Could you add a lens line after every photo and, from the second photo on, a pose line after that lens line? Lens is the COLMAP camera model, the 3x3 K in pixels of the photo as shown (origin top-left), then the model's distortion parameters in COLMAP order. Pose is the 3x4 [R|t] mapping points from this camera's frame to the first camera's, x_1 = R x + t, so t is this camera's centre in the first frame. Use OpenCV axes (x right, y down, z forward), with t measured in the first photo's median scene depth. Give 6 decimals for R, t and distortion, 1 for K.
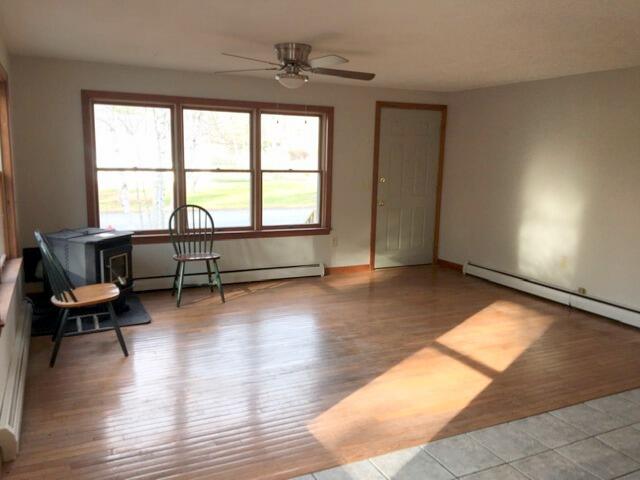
lens RADIAL K [[538.6, 0, 320.0], [0, 538.6, 240.0], [0, 0, 1]] dist [0.135307, -0.226762]
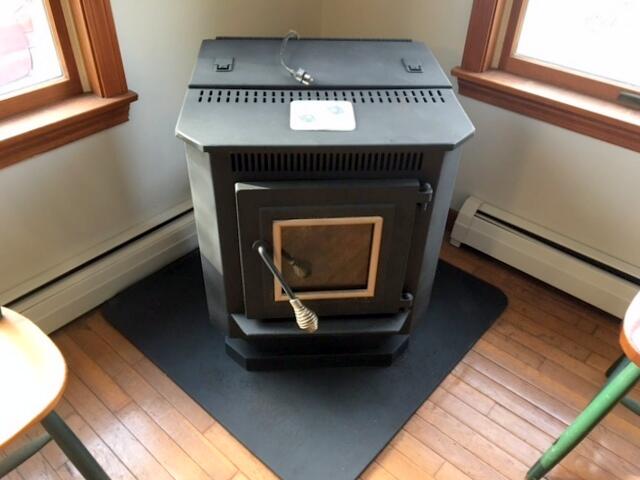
lens RADIAL K [[557.3, 0, 320.0], [0, 557.3, 240.0], [0, 0, 1]] dist [0.092252, -0.131179]
pose [[0.391224, 0.556488, -0.732984, -0.145421], [-0.167546, 0.826224, 0.537850, -0.072416], [0.904915, -0.087611, 0.416476, 0.691206]]
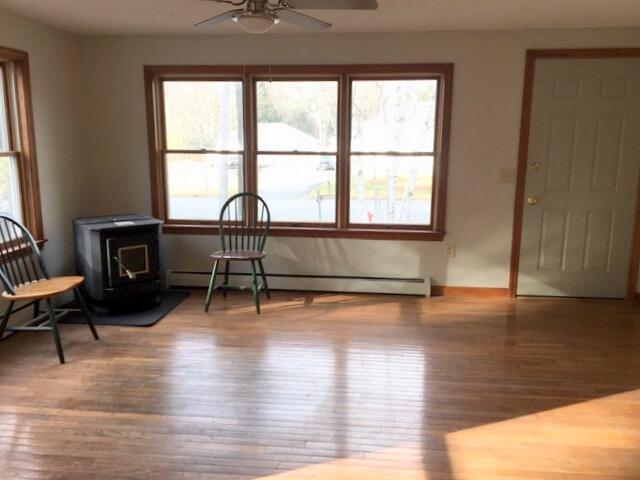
lens RADIAL K [[557.3, 0, 320.0], [0, 557.3, 240.0], [0, 0, 1]] dist [0.092252, -0.131179]
pose [[0.847577, 0.083814, -0.524012, 0.294139], [-0.071418, 0.996481, 0.043866, -0.035093], [0.525845, 0.000244, 0.850581, 0.286414]]
